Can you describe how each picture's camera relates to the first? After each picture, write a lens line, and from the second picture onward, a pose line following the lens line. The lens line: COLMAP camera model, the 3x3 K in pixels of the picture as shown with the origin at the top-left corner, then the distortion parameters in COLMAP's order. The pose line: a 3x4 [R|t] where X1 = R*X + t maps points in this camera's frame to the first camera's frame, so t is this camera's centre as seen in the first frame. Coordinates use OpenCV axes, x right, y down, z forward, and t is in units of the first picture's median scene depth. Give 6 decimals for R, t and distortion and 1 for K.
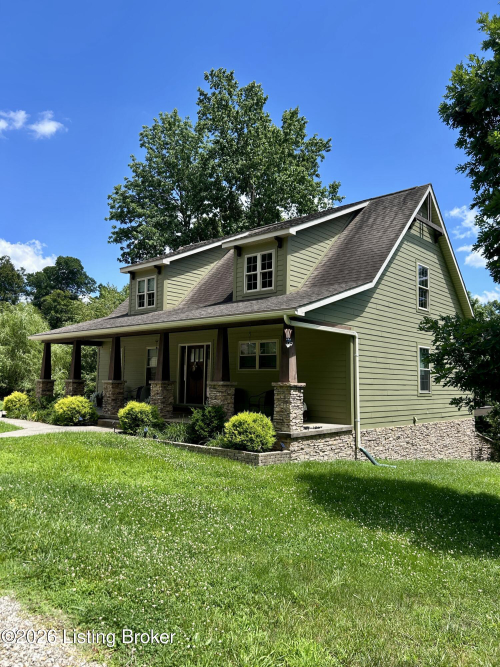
lens RADIAL K [[503.7, 0, 253.2], [0, 503.7, 334.4], [0, 0, 1]] dist [0.046965, -0.048288]
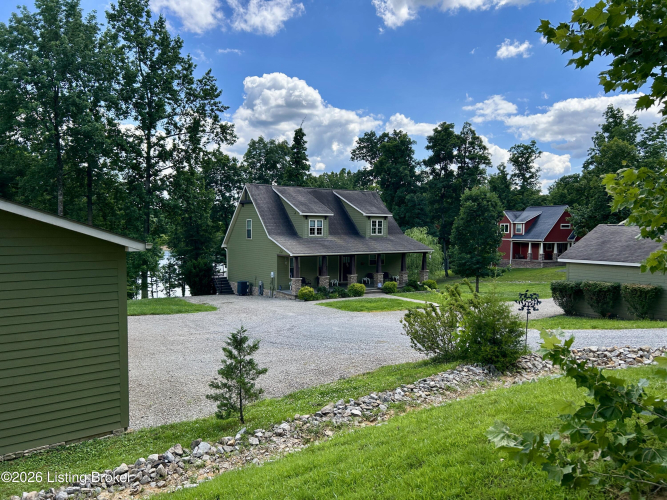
lens RADIAL K [[503.7, 0, 330.6], [0, 503.7, 253.0], [0, 0, 1]] dist [0.046965, -0.048288]
pose [[0.255965, -0.066973, 0.964363, -2.578650], [-0.092138, 0.991365, 0.093304, -0.214975], [-0.962285, -0.112737, 0.247584, 0.591591]]
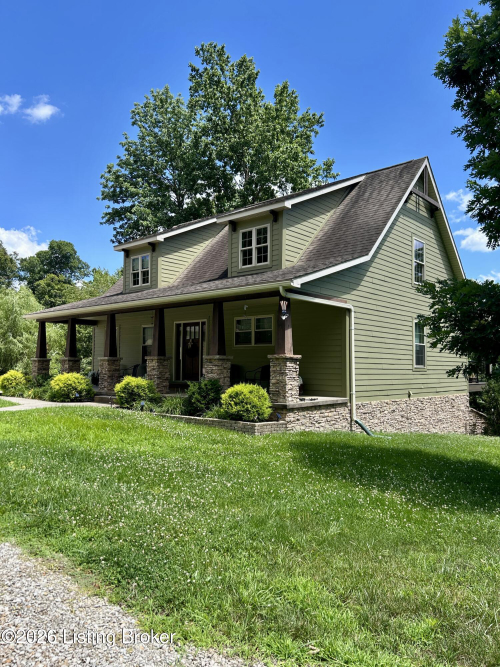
lens RADIAL K [[503.7, 0, 251.2], [0, 503.7, 339.0], [0, 0, 1]] dist [0.046965, -0.048288]
pose [[0.999953, -0.008045, 0.005452, -0.000723], [0.007838, 0.999286, 0.036951, 0.021067], [-0.005745, -0.036907, 0.999302, 0.000601]]
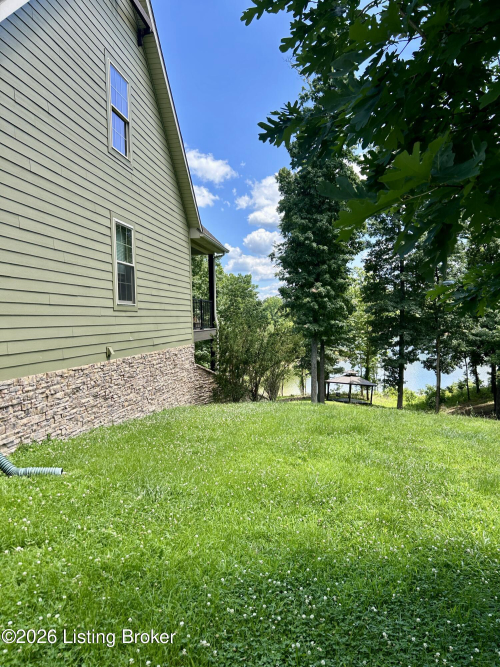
lens RADIAL K [[503.7, 0, 252.0], [0, 503.7, 334.1], [0, 0, 1]] dist [0.046965, -0.048288]
pose [[0.838736, -0.052427, 0.542009, 0.162769], [-0.015198, 0.992713, 0.119541, 0.086252], [-0.544327, -0.108501, 0.831827, 0.491515]]
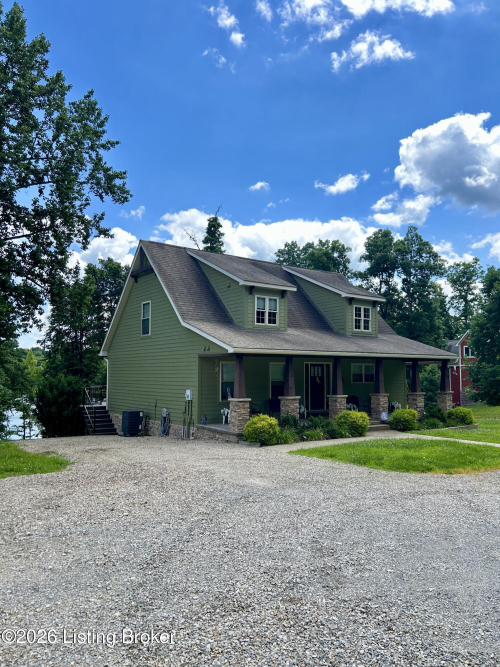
lens RADIAL K [[503.7, 0, 248.6], [0, 503.7, 335.6], [0, 0, 1]] dist [0.046965, -0.048288]
pose [[0.213594, 0.051120, 0.975584, -1.580928], [-0.095015, 0.994983, -0.031334, 0.007844], [-0.972291, -0.086003, 0.217379, 1.019249]]
